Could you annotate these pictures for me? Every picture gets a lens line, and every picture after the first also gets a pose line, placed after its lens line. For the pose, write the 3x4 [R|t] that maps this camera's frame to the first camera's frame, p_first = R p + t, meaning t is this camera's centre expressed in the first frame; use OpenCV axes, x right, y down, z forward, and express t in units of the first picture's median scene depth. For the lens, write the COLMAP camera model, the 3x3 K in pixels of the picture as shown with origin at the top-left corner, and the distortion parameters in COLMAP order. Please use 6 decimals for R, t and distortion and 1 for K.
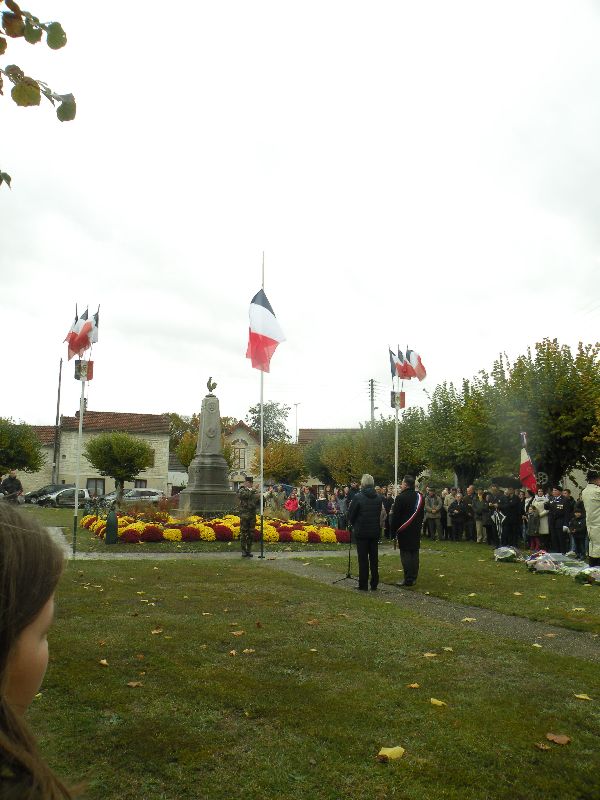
lens RADIAL K [[638.6, 0, 300.1], [0, 638.6, 402.0], [0, 0, 1]] dist [-0.159077, 0.141107]
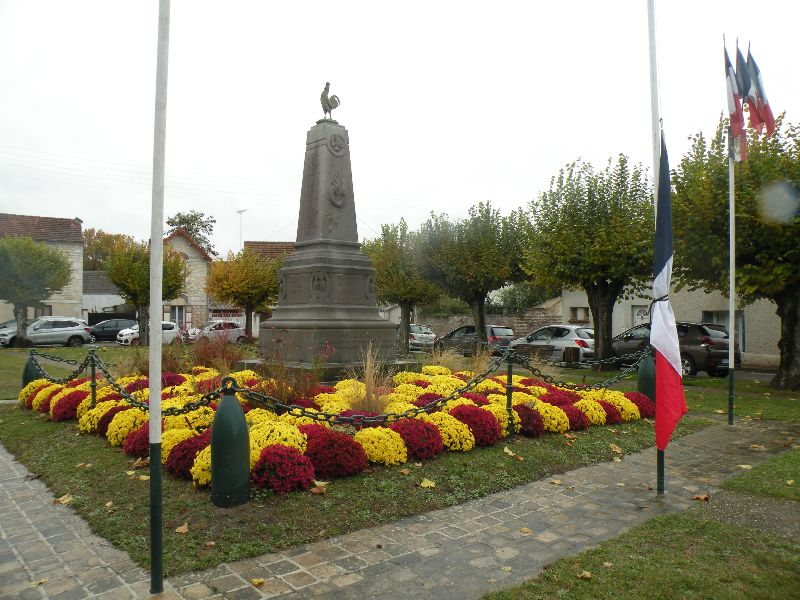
lens RADIAL K [[638.6, 0, 398.6], [0, 638.6, 299.2], [0, 0, 1]] dist [-0.159077, 0.141107]
pose [[0.948564, -0.010798, 0.316401, -0.101648], [-0.025782, 0.993464, 0.111197, 0.028867], [-0.315534, -0.113635, 0.942086, 0.221096]]
